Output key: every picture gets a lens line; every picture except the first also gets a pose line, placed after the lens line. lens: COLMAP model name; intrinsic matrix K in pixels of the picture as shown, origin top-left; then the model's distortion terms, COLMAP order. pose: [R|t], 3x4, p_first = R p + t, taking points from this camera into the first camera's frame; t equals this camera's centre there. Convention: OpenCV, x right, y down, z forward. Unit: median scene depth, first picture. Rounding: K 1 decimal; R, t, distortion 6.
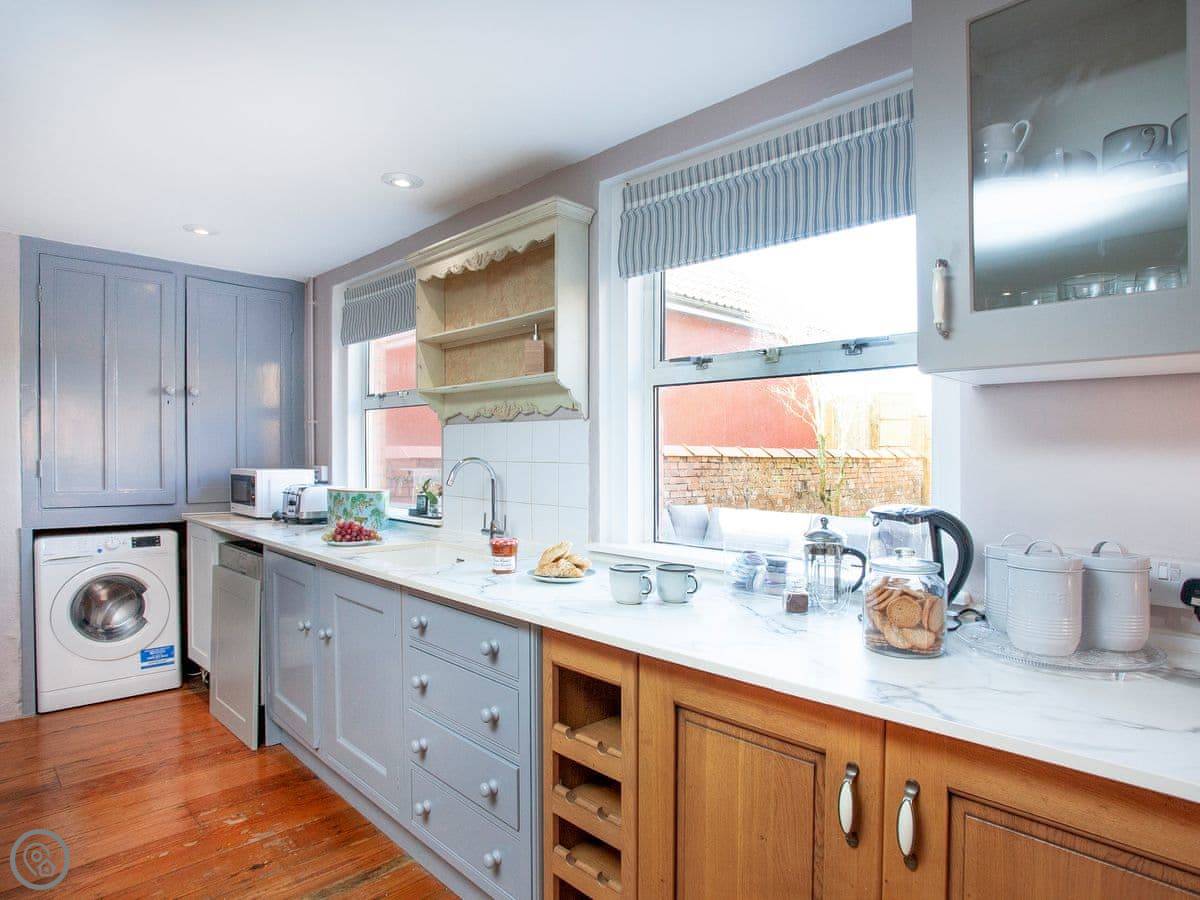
lens RADIAL K [[643.5, 0, 653.8], [0, 643.5, 452.1], [0, 0, 1]] dist [-0.027106, 0.001433]
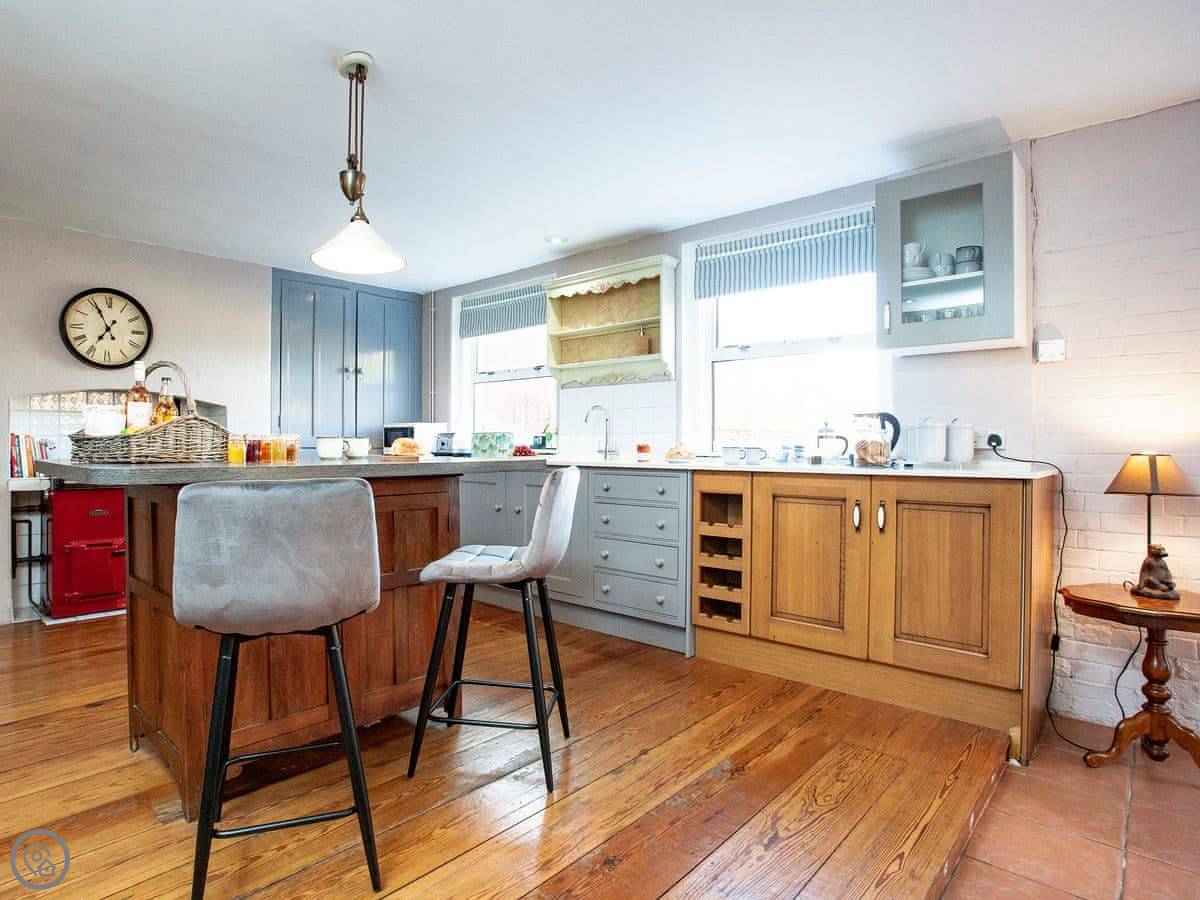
lens RADIAL K [[668.7, 0, 553.2], [0, 668.7, 453.2], [0, 0, 1]] dist [-0.038325, 0.002111]
pose [[0.999875, -0.006403, 0.014444, -0.464944], [0.006333, 0.999968, 0.004933, 0.134895], [-0.014475, -0.004841, 0.999884, -0.806355]]
